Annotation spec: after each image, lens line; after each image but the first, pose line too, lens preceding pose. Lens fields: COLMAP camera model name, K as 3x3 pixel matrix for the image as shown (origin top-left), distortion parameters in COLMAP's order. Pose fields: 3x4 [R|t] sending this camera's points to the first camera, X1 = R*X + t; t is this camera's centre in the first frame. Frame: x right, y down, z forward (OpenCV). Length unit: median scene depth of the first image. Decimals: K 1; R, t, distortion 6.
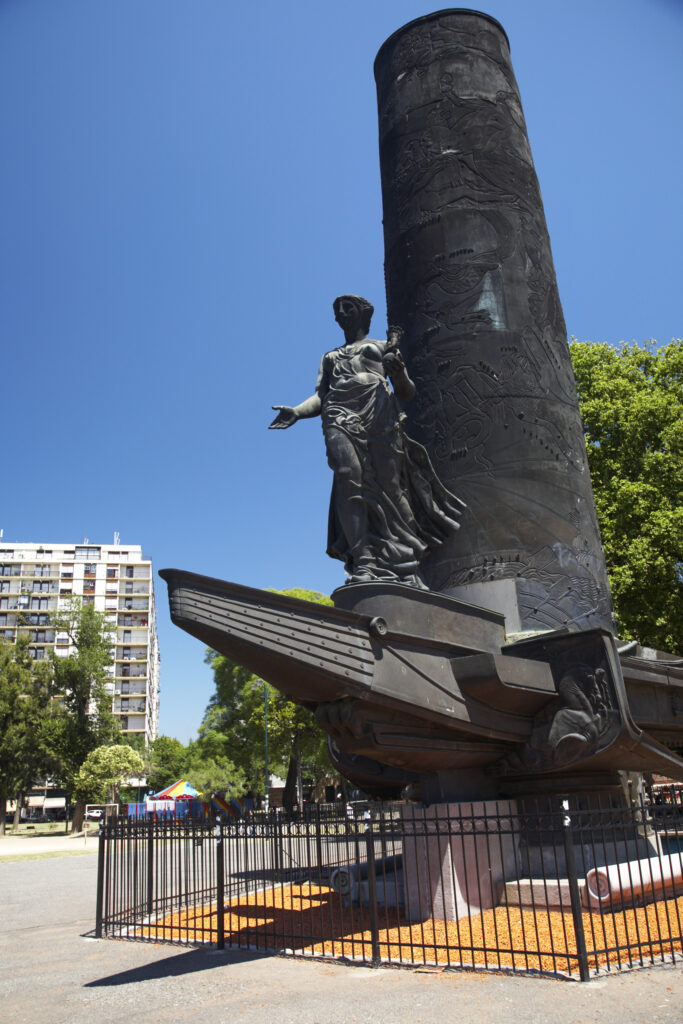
lens RADIAL K [[814.1, 0, 337.9], [0, 814.1, 515.1], [0, 0, 1]] dist [-0.060315, 0.032431]
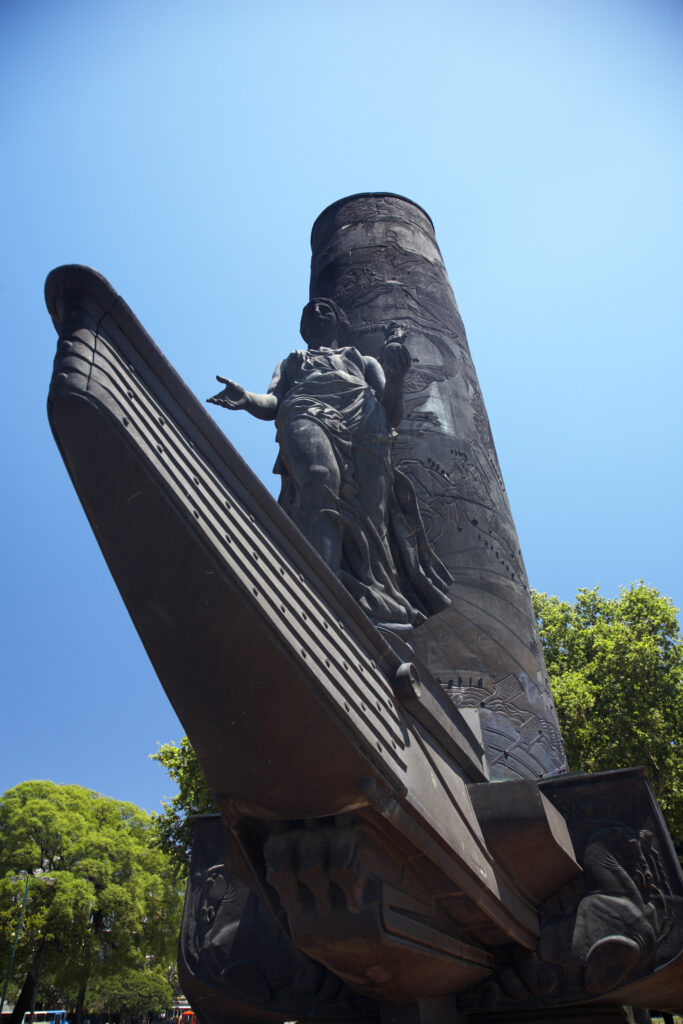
lens RADIAL K [[695.5, 0, 338.7], [0, 695.5, 510.3], [0, 0, 1]] dist [-0.115493, 0.047612]
pose [[0.946915, 0.213402, 0.240440, -0.085916], [-0.122072, 0.930567, -0.345171, 0.137240], [-0.297406, 0.297497, 0.907218, 0.413469]]
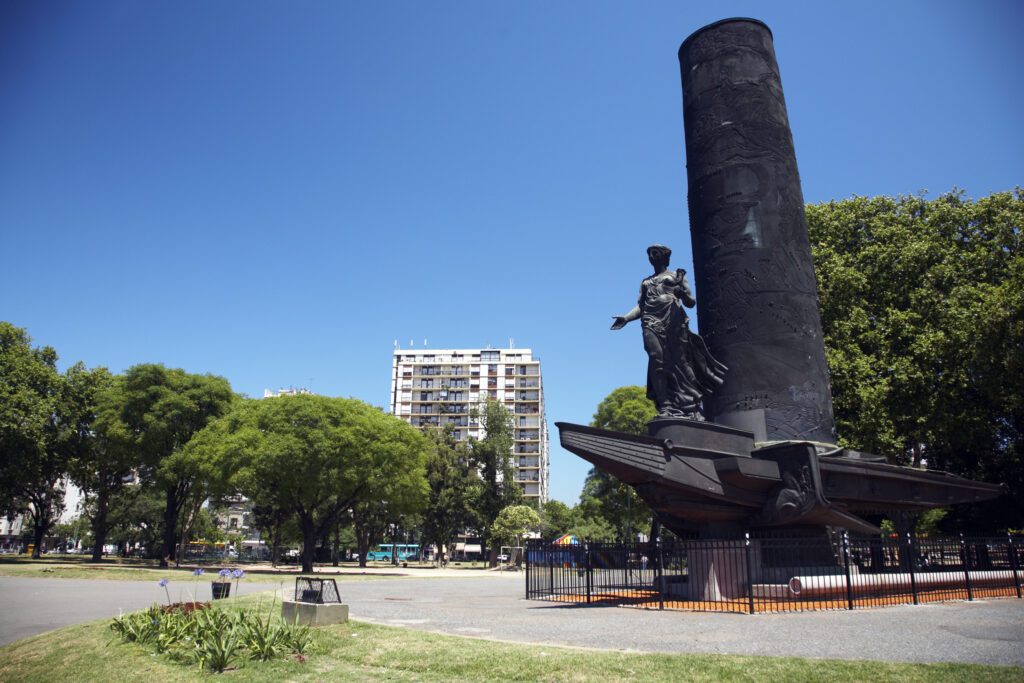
lens RADIAL K [[695.5, 0, 521.6], [0, 695.5, 337.7], [0, 0, 1]] dist [-0.115493, 0.047612]
pose [[0.968774, -0.026276, -0.246551, 0.086407], [0.034485, 0.998983, 0.029039, -0.119445], [0.245537, -0.036634, 0.968695, -0.444968]]
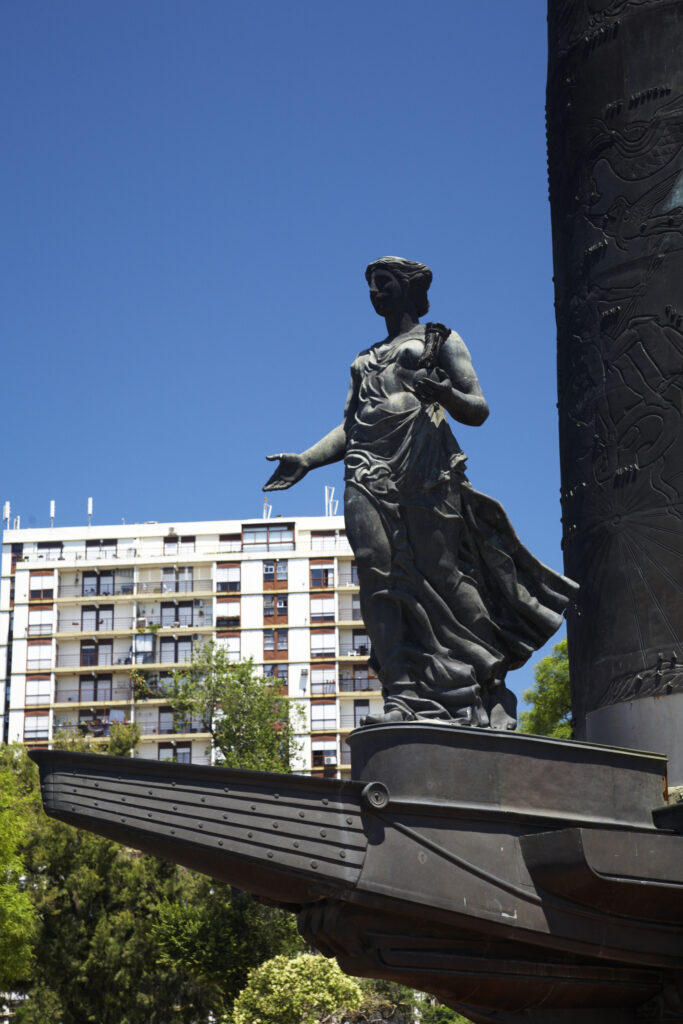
lens RADIAL K [[1909.5, 0, 333.1], [0, 1909.5, 513.9], [0, 0, 1]] dist [0.309553, 0.000000]
pose [[0.958506, -0.054818, -0.279754, 0.353896], [0.070054, 0.996539, 0.044750, -0.132258], [0.276332, -0.062491, 0.959028, -0.429192]]
